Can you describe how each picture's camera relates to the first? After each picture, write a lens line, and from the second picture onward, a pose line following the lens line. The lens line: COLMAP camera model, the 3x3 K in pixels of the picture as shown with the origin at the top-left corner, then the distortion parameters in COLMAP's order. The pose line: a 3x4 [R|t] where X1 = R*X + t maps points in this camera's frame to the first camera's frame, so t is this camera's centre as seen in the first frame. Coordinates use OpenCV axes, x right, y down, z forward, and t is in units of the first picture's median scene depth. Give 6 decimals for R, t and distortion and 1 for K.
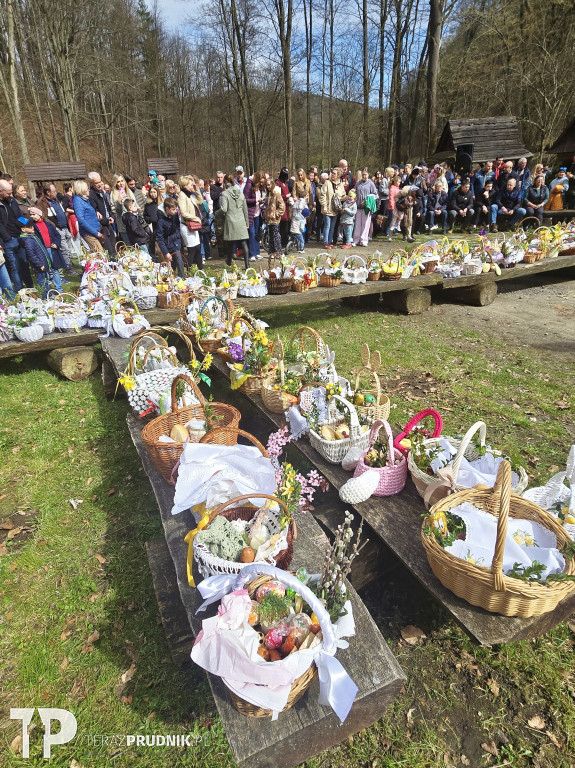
lens RADIAL K [[417.7, 0, 274.2], [0, 417.7, 393.6], [0, 0, 1]] dist [0.000293, -0.002327]
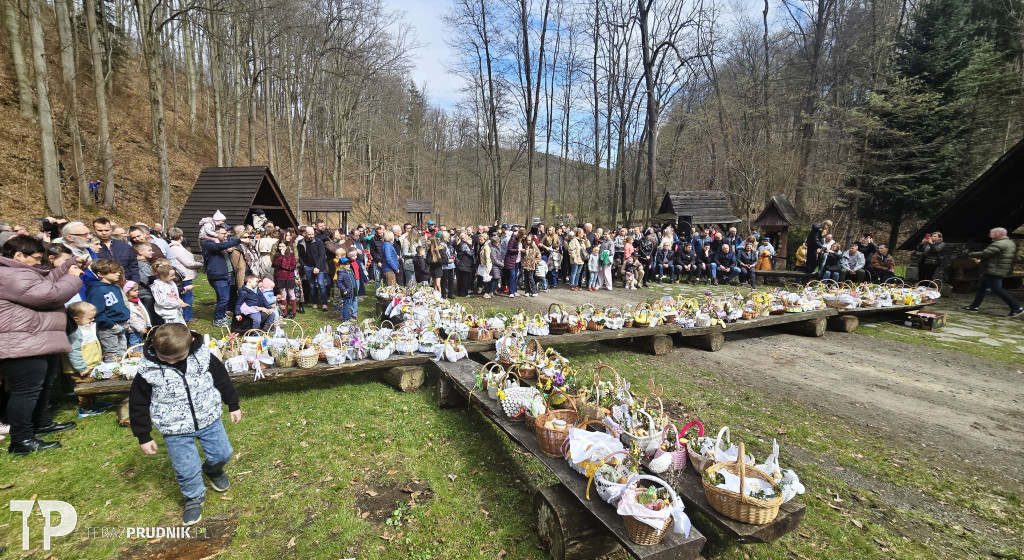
lens RADIAL K [[420.9, 0, 503.7], [0, 420.9, 288.3], [0, 0, 1]] dist [-0.001059, -0.000042]
pose [[0.998163, 0.060537, -0.002315, -0.144968], [-0.058425, 0.951825, -0.301024, 0.028061], [-0.016019, 0.300606, 0.953614, -0.262283]]
